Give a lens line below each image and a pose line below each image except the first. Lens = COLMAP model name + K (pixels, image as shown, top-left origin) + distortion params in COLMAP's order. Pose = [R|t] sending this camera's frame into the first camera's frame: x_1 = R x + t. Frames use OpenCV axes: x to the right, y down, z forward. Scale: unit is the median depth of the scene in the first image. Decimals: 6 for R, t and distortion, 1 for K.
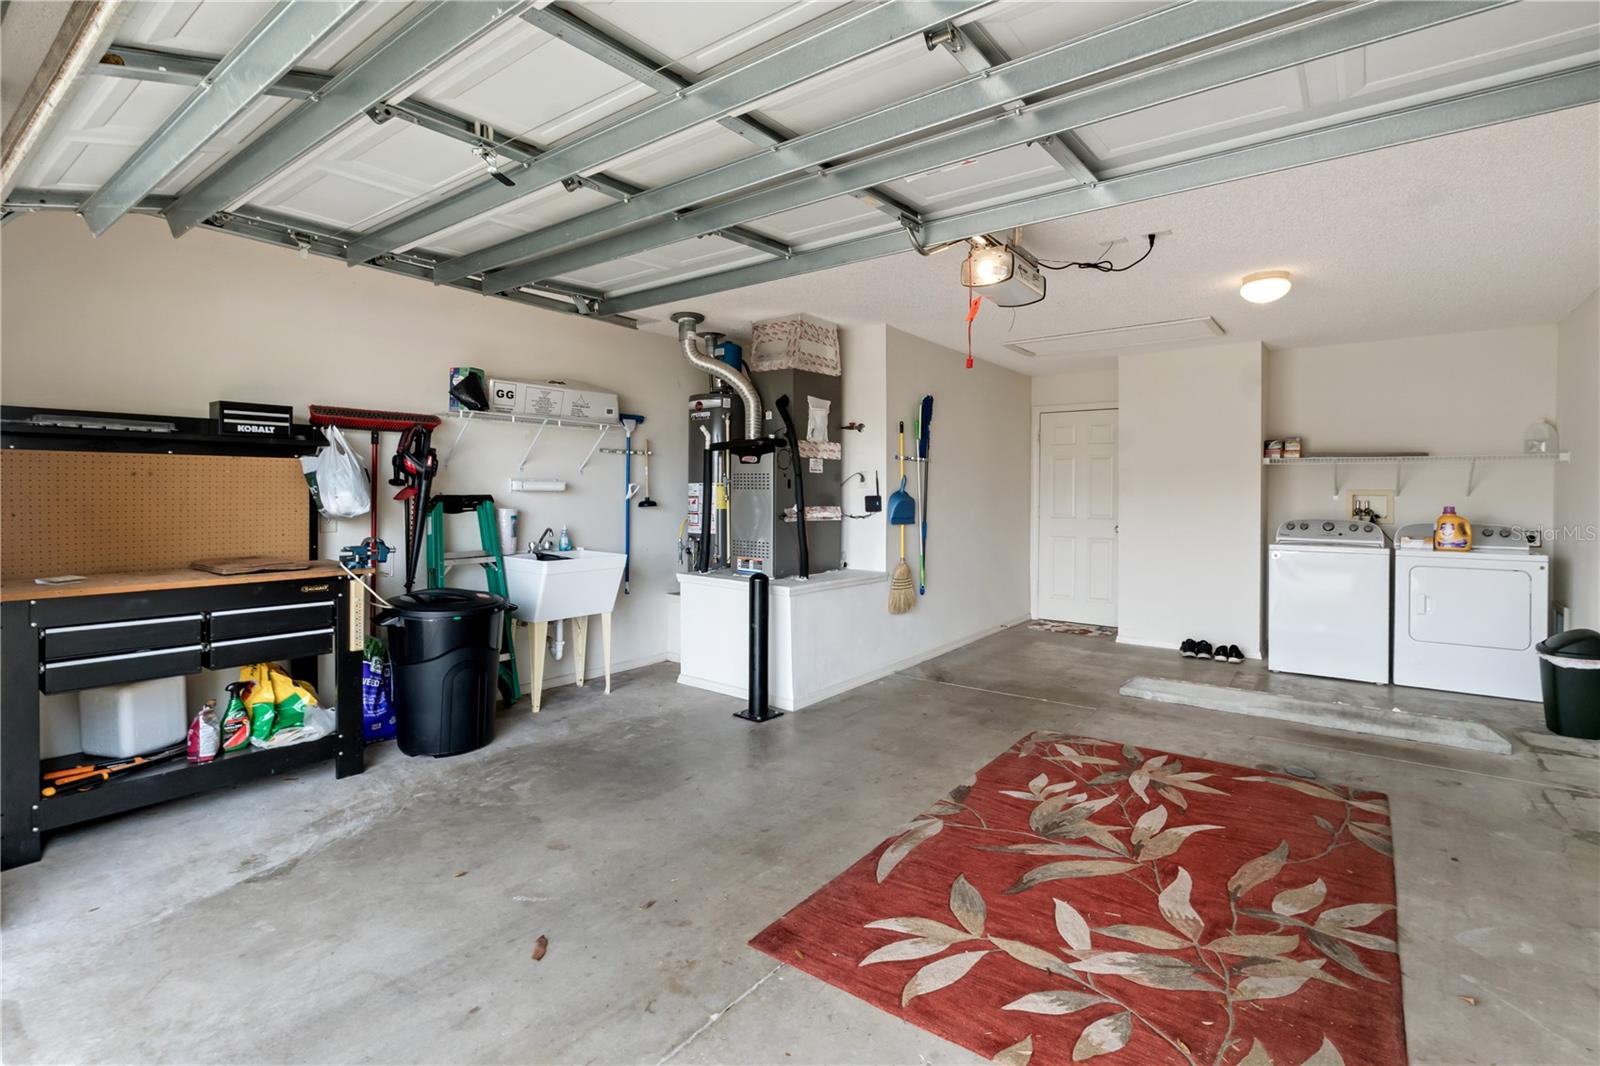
lens RADIAL K [[742.6, 0, 811.8], [0, 742.6, 506.4], [0, 0, 1]] dist [-0.013613, 0.003242]
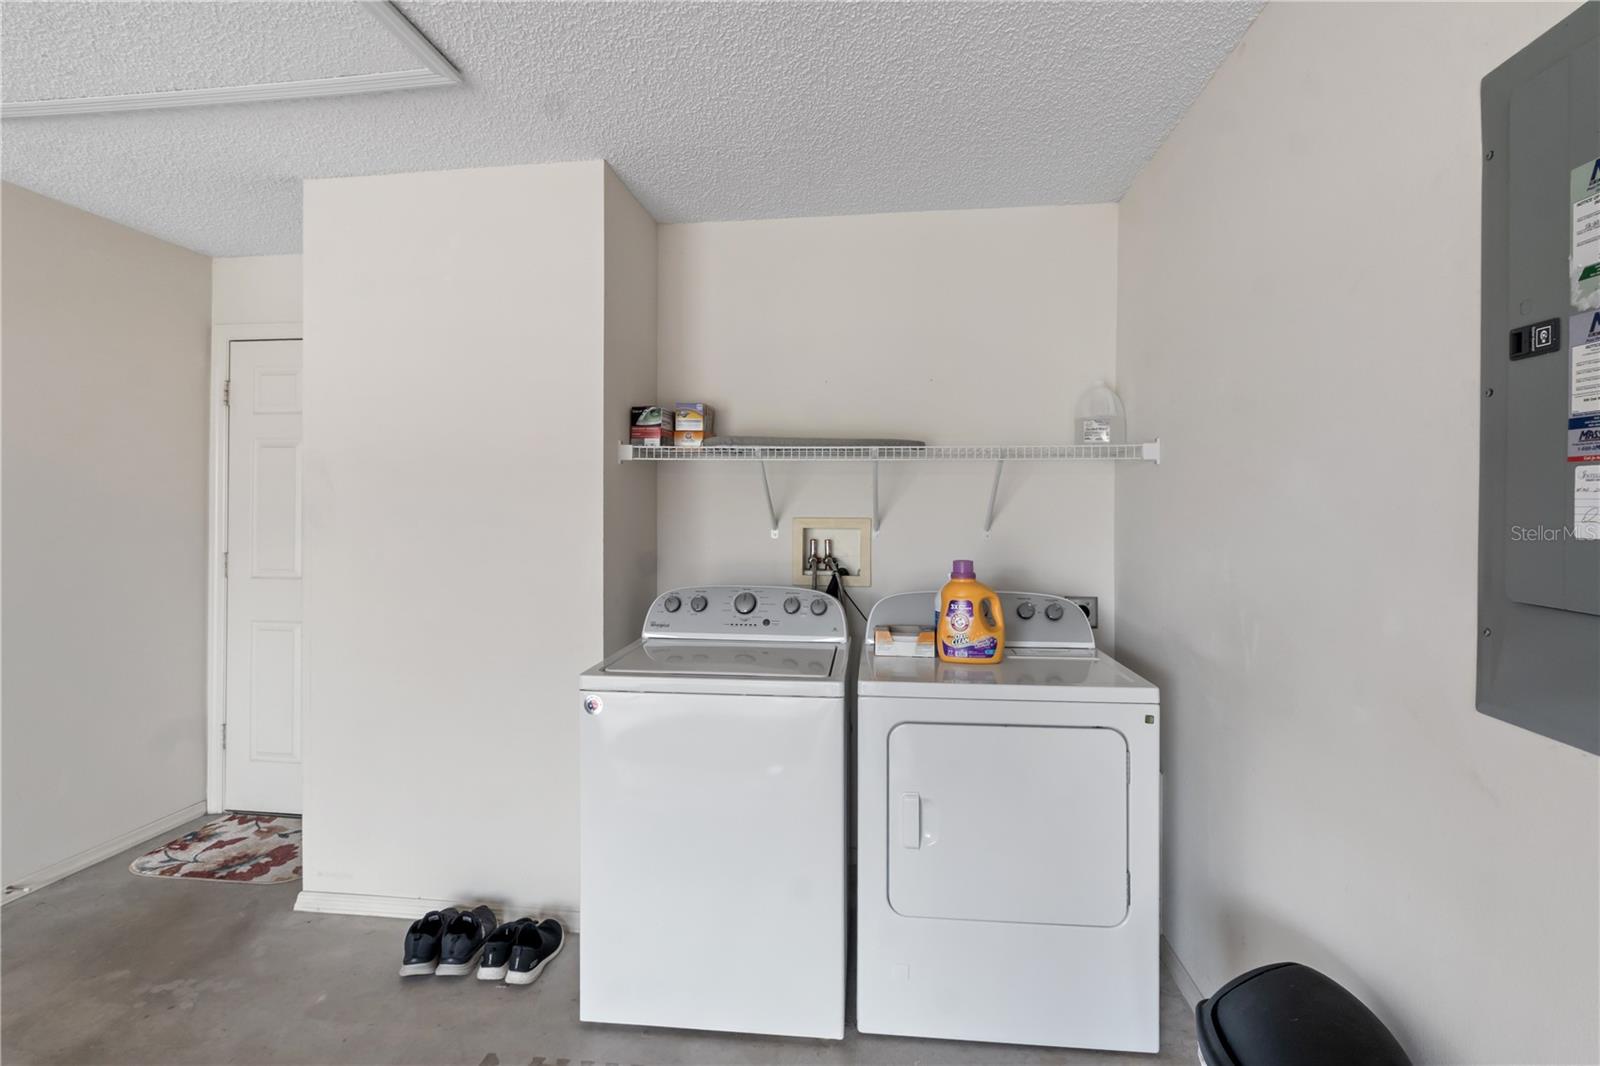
lens RADIAL K [[742.6, 0, 802.1], [0, 742.6, 519.9], [0, 0, 1]] dist [-0.013613, 0.003242]
pose [[0.863053, -0.008096, 0.505048, 0.516784], [0.010029, 0.999949, -0.001109, -0.021834], [-0.505013, 0.006023, 0.863091, 0.614623]]
